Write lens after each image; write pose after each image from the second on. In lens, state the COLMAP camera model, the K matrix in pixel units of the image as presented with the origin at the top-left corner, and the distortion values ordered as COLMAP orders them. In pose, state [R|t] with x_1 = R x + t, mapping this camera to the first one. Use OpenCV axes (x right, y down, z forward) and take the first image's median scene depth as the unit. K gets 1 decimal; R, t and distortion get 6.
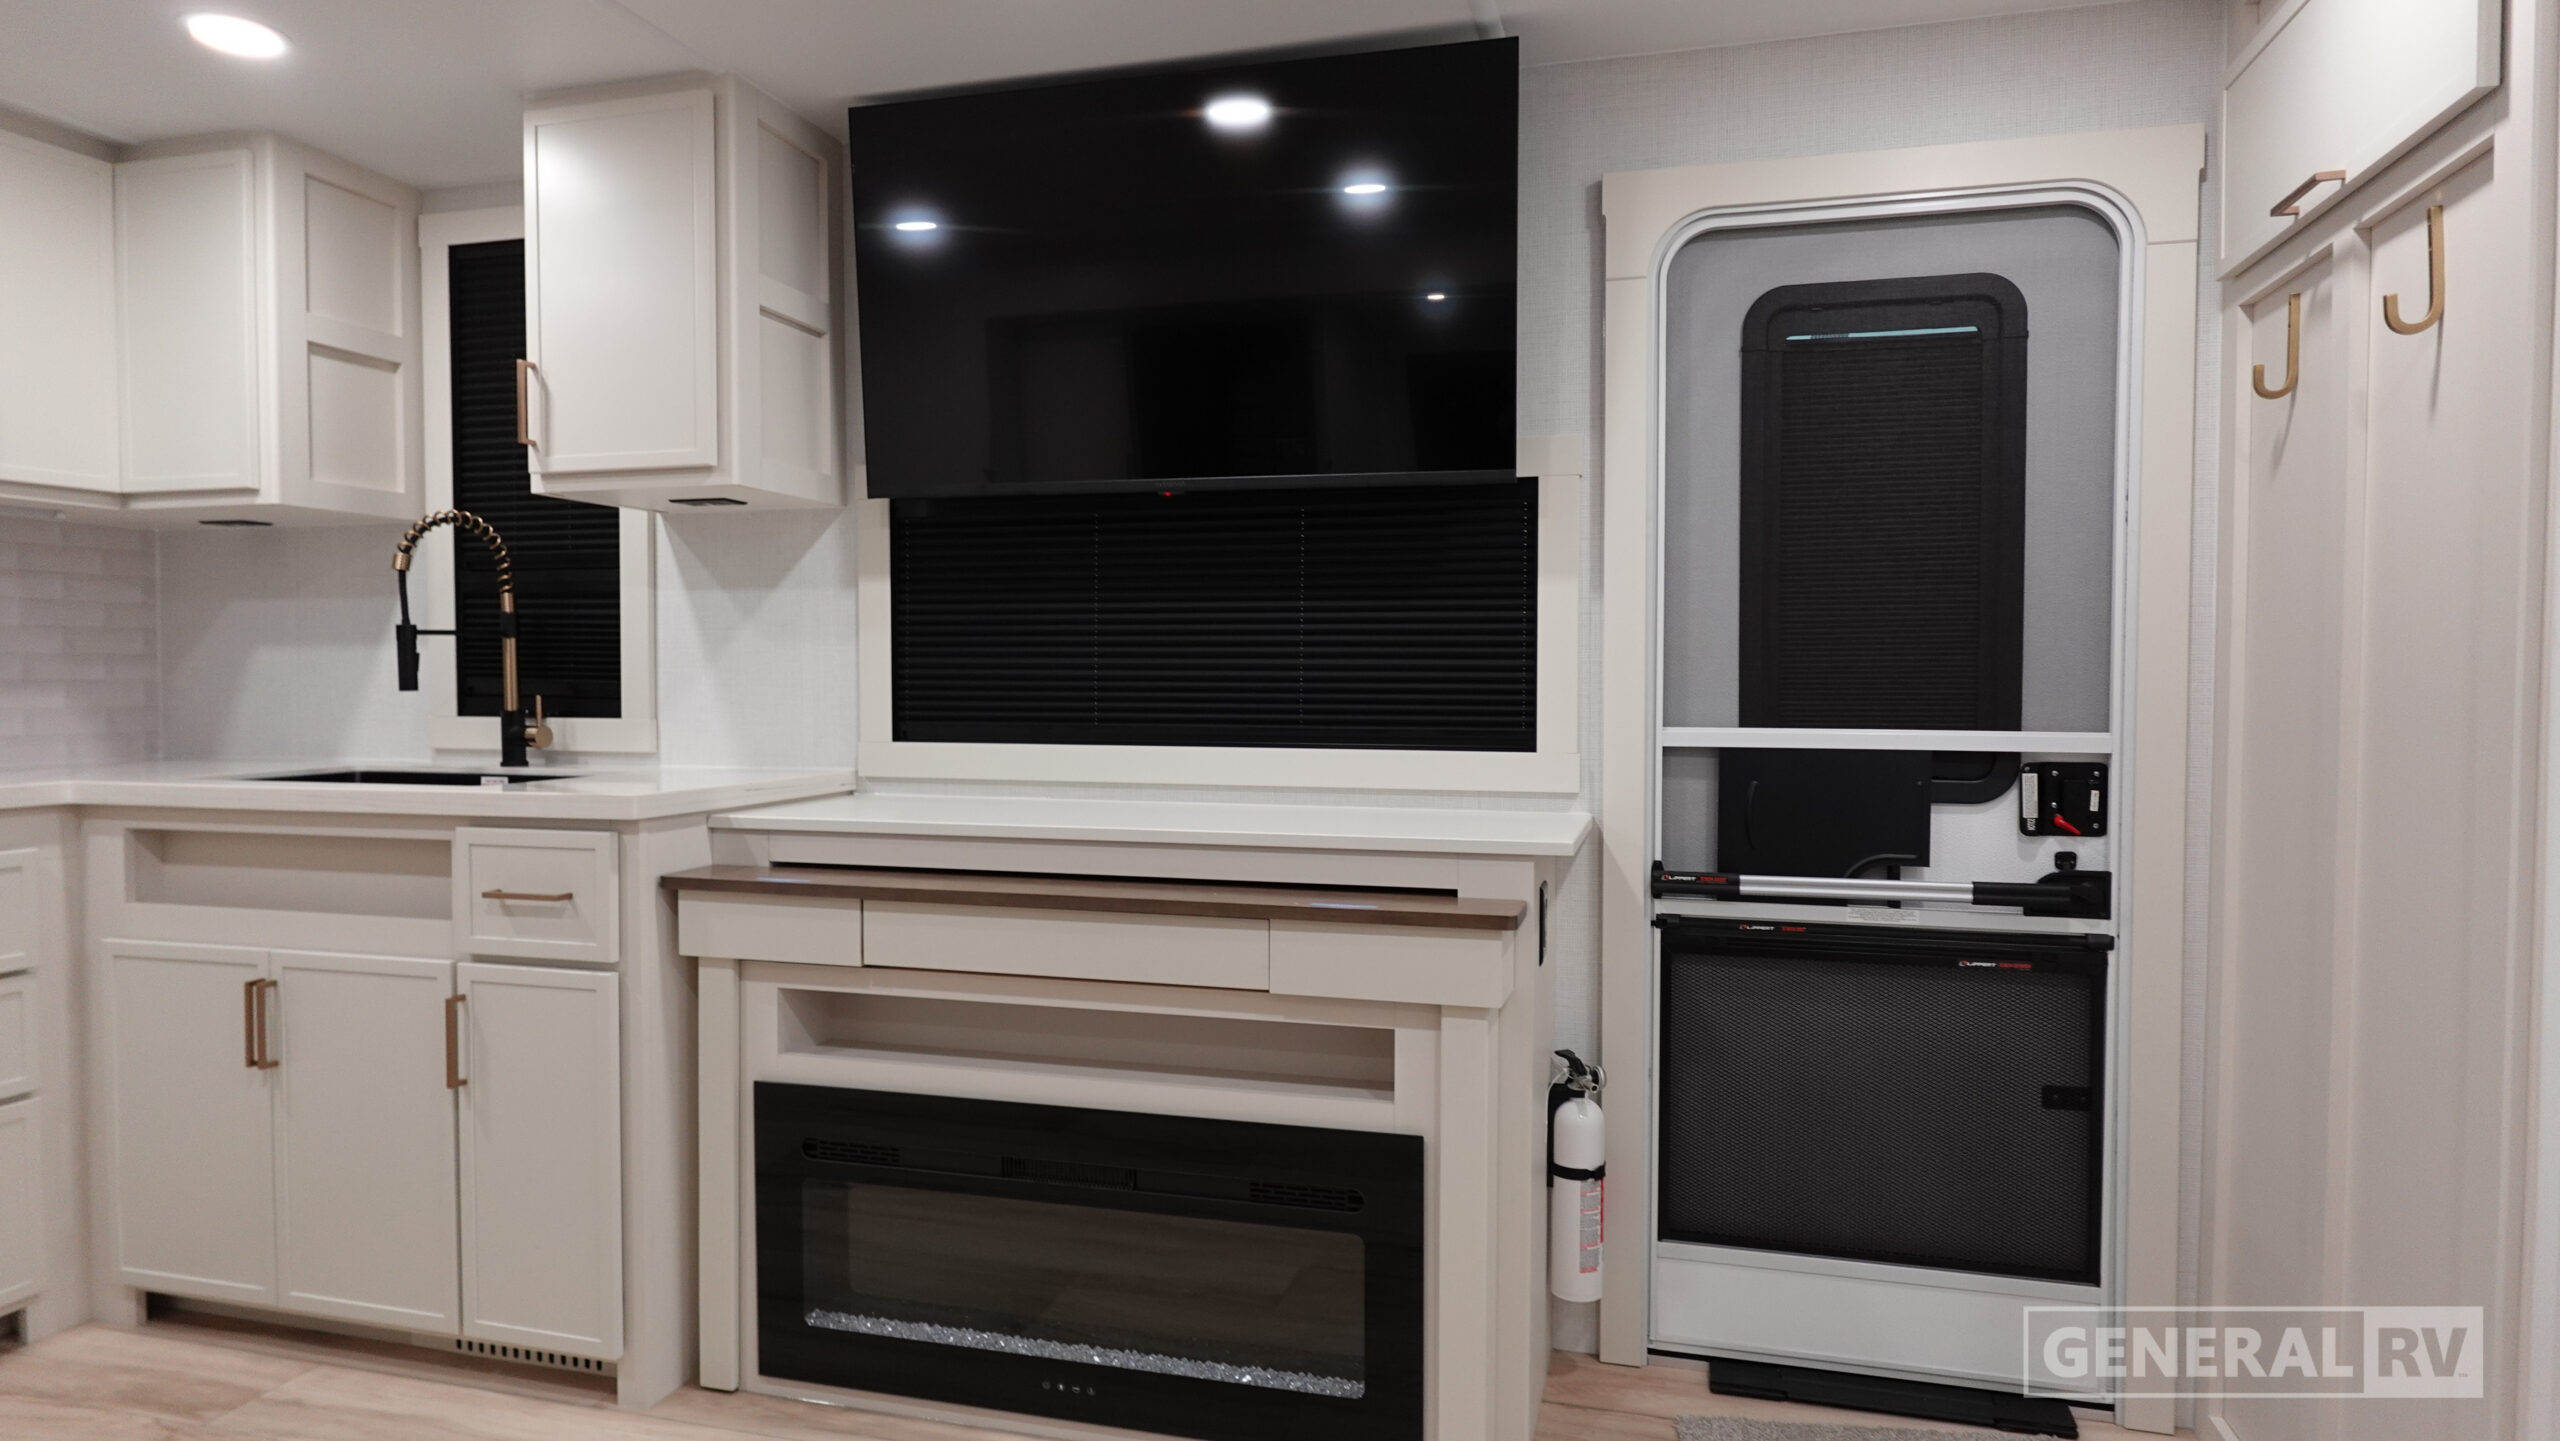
lens RADIAL K [[1448.2, 0, 1283.3], [0, 1448.2, 715.4], [0, 0, 1]] dist [-0.003621, 0.002947]
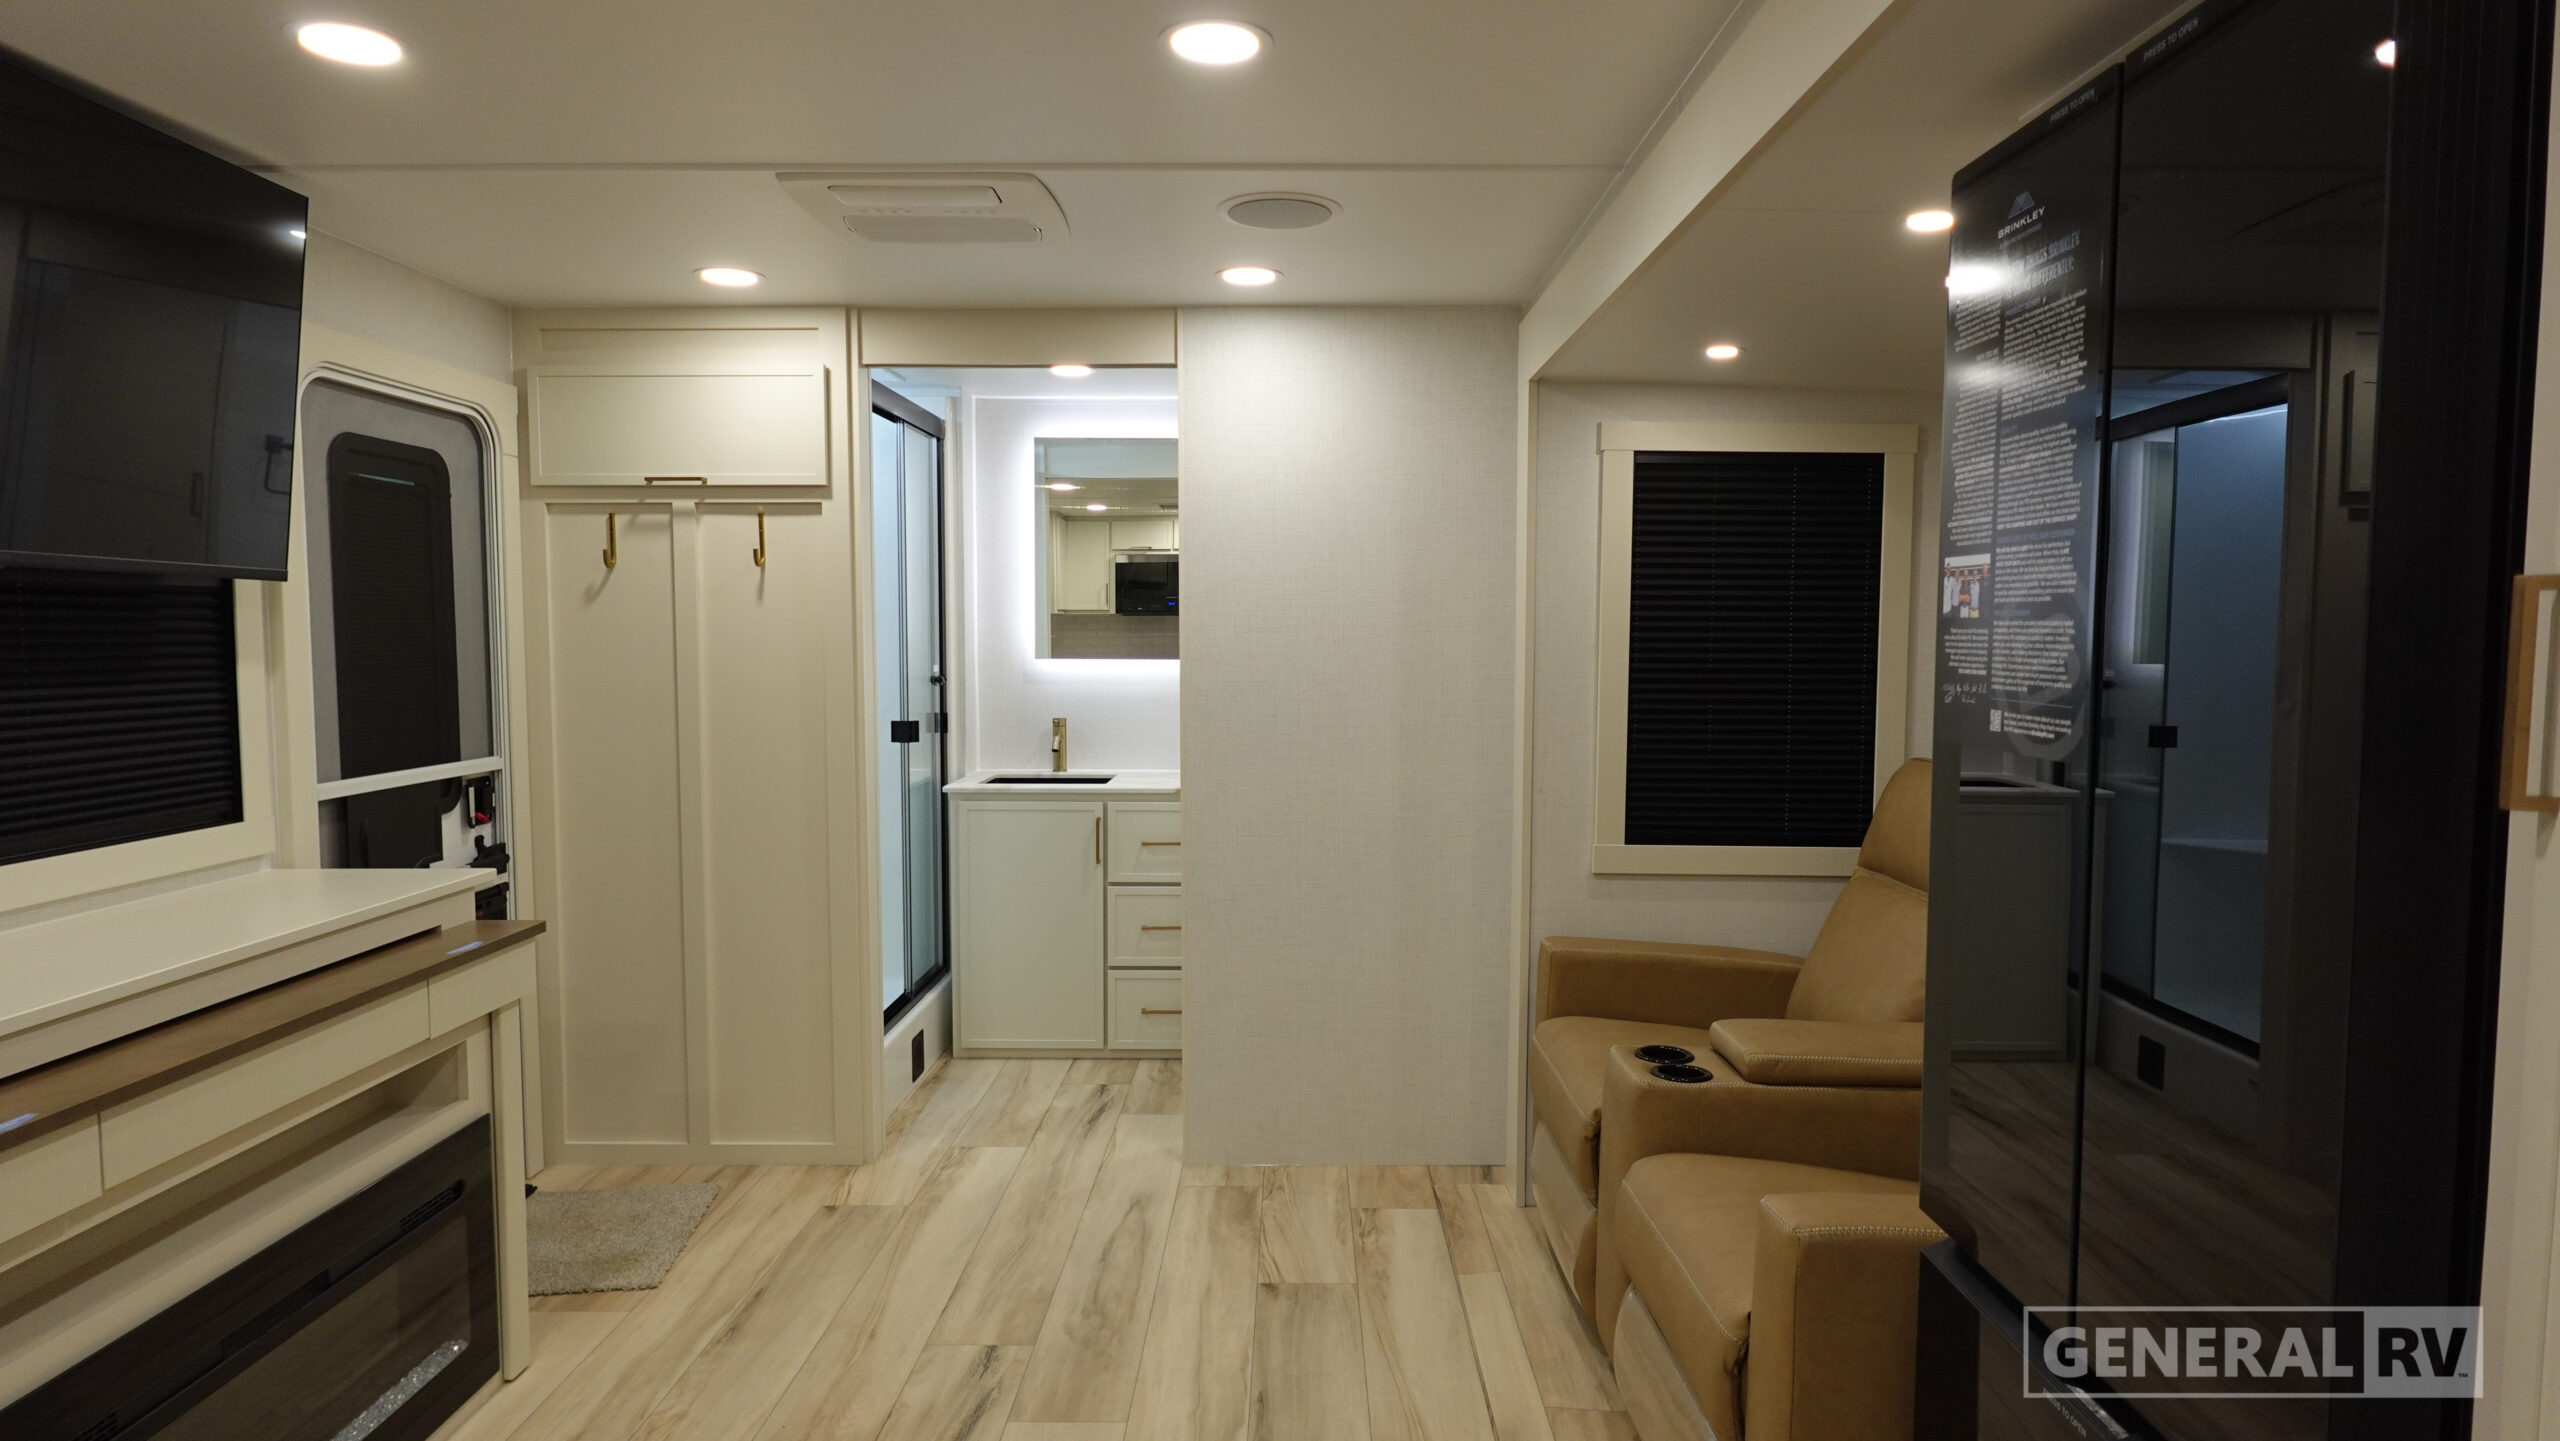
lens RADIAL K [[1448.2, 0, 1283.3], [0, 1448.2, 715.4], [0, 0, 1]] dist [-0.003621, 0.002947]
pose [[-0.254962, -0.059977, 0.965089, -1.085173], [0.028986, 0.997152, 0.069627, -0.108548], [-0.966517, 0.045727, -0.252497, 0.521123]]
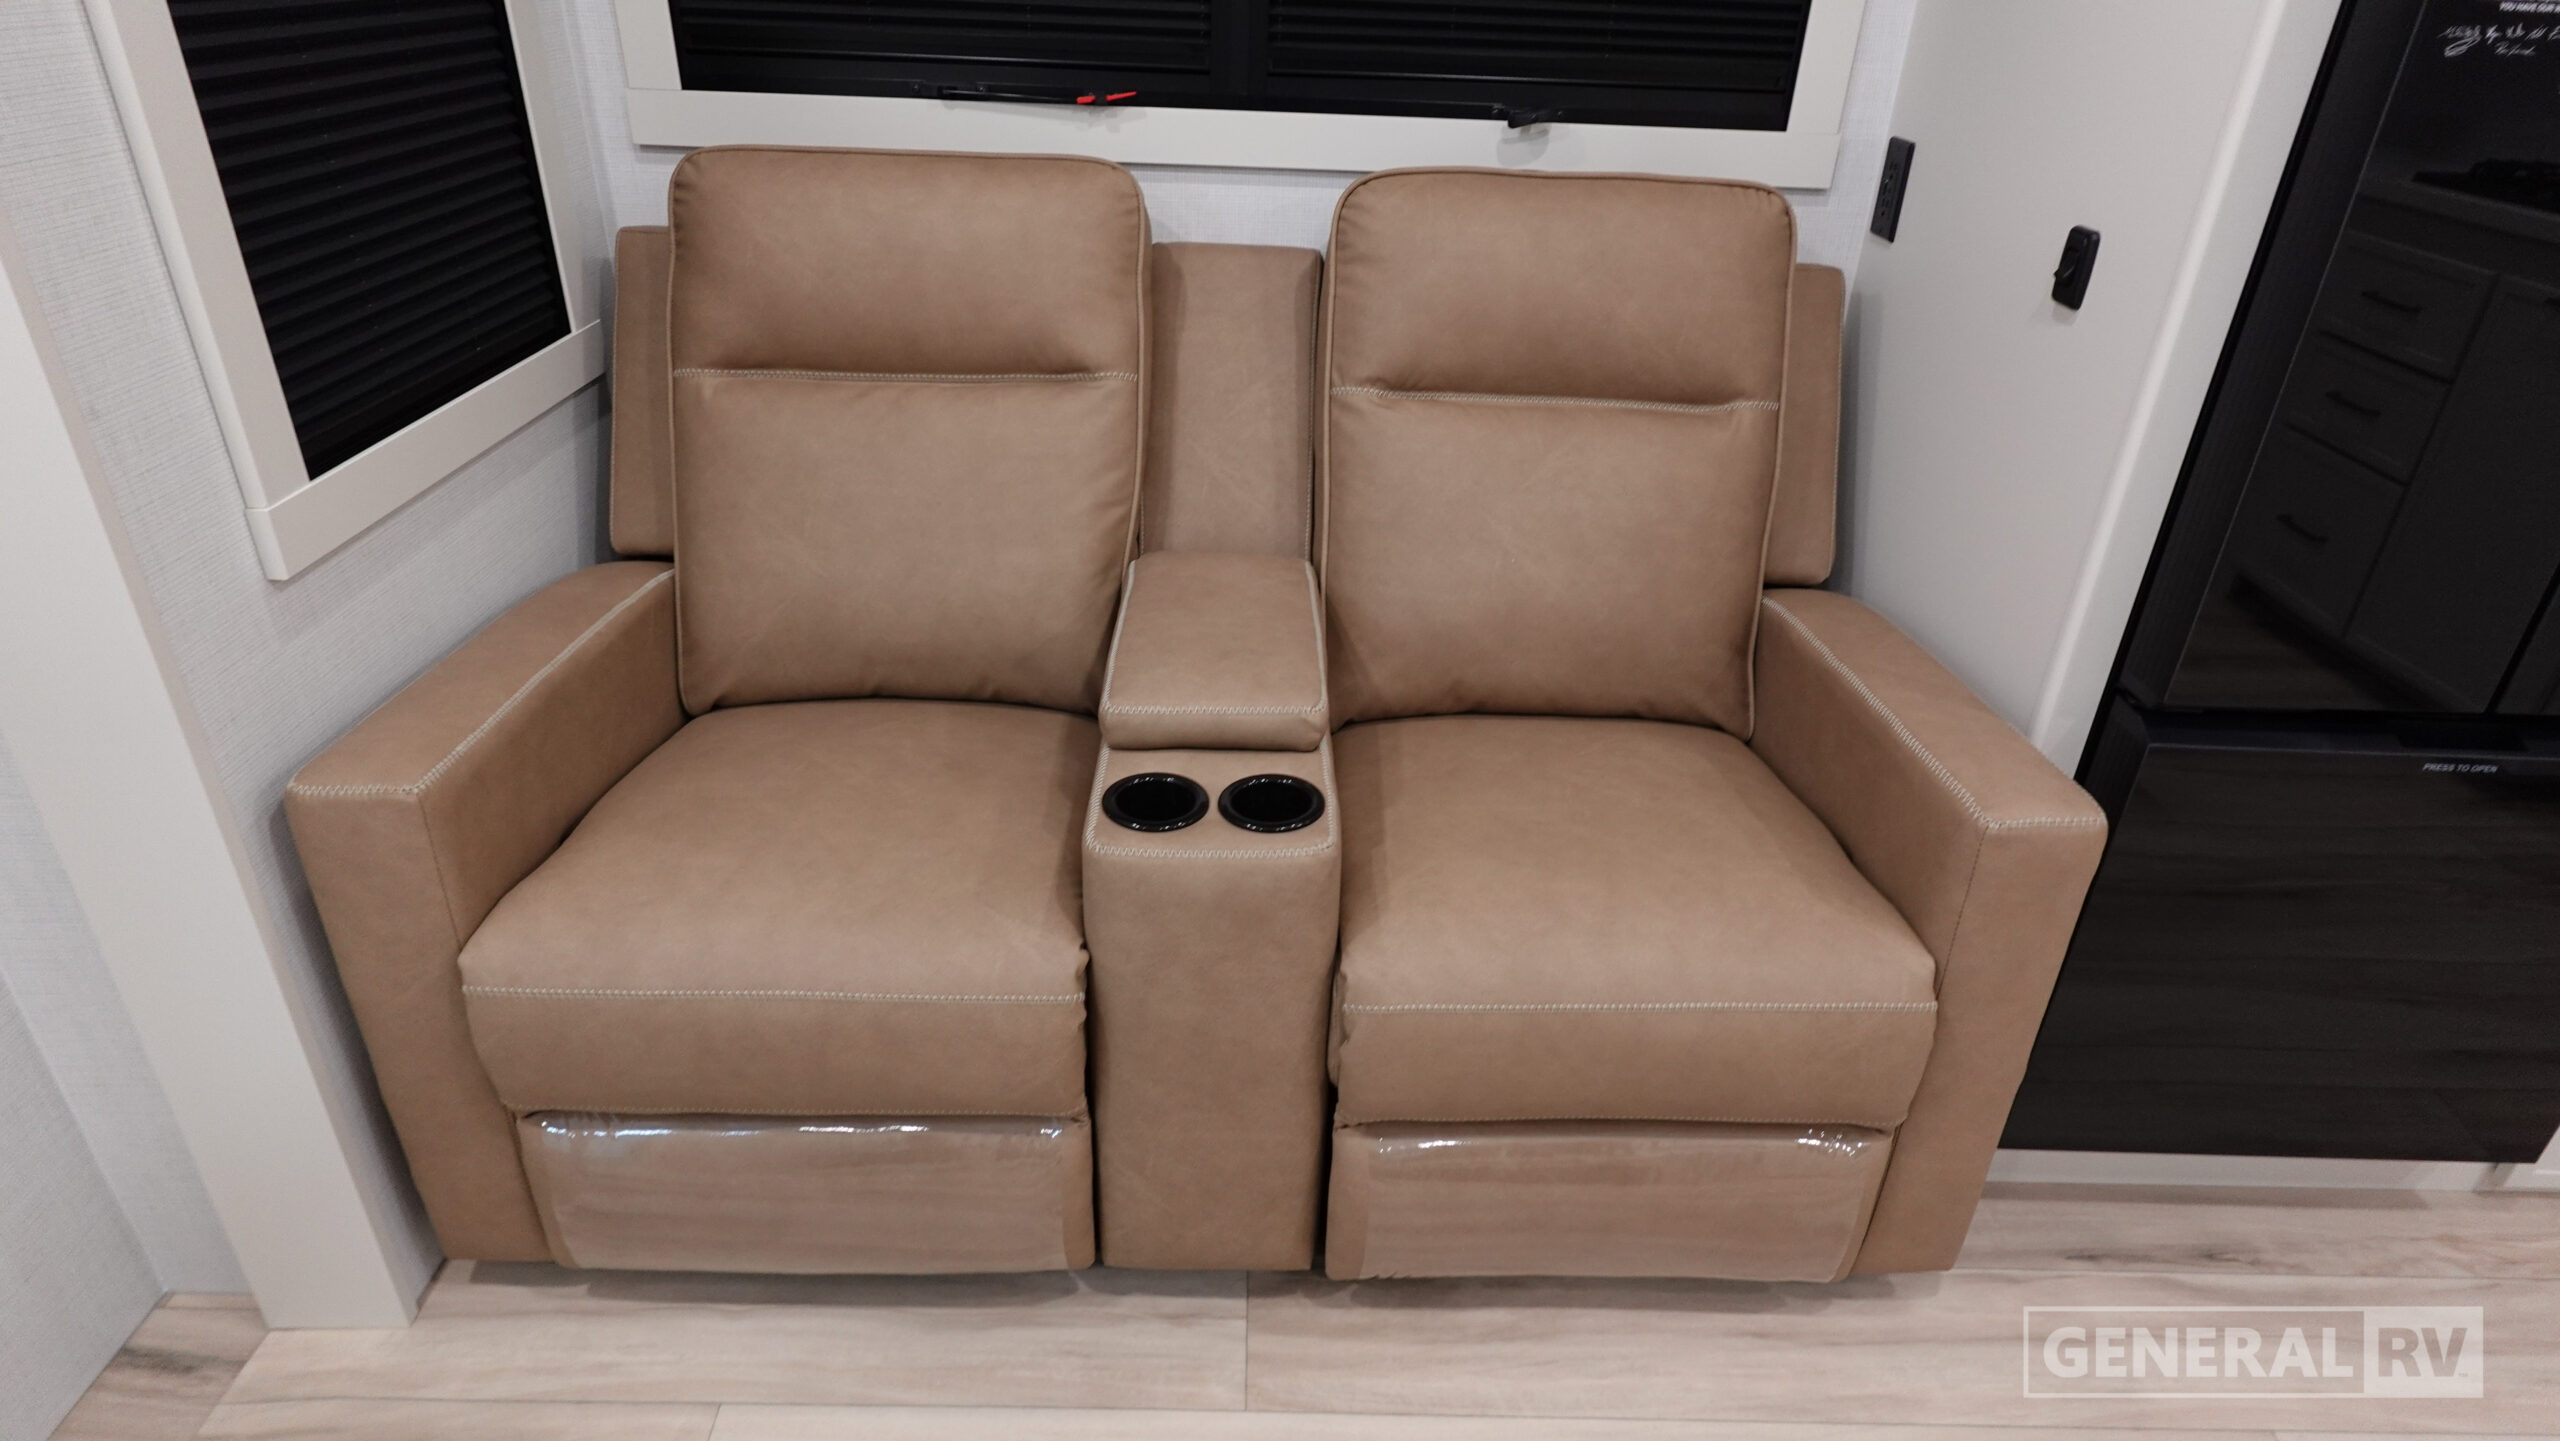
lens RADIAL K [[1448.2, 0, 1283.3], [0, 1448.2, 715.4], [0, 0, 1]] dist [-0.003621, 0.002947]
pose [[-0.963691, 0.101146, -0.247120, -0.047763], [-0.040586, 0.859240, 0.509960, -0.100233], [0.263916, 0.501474, -0.823937, 0.460077]]
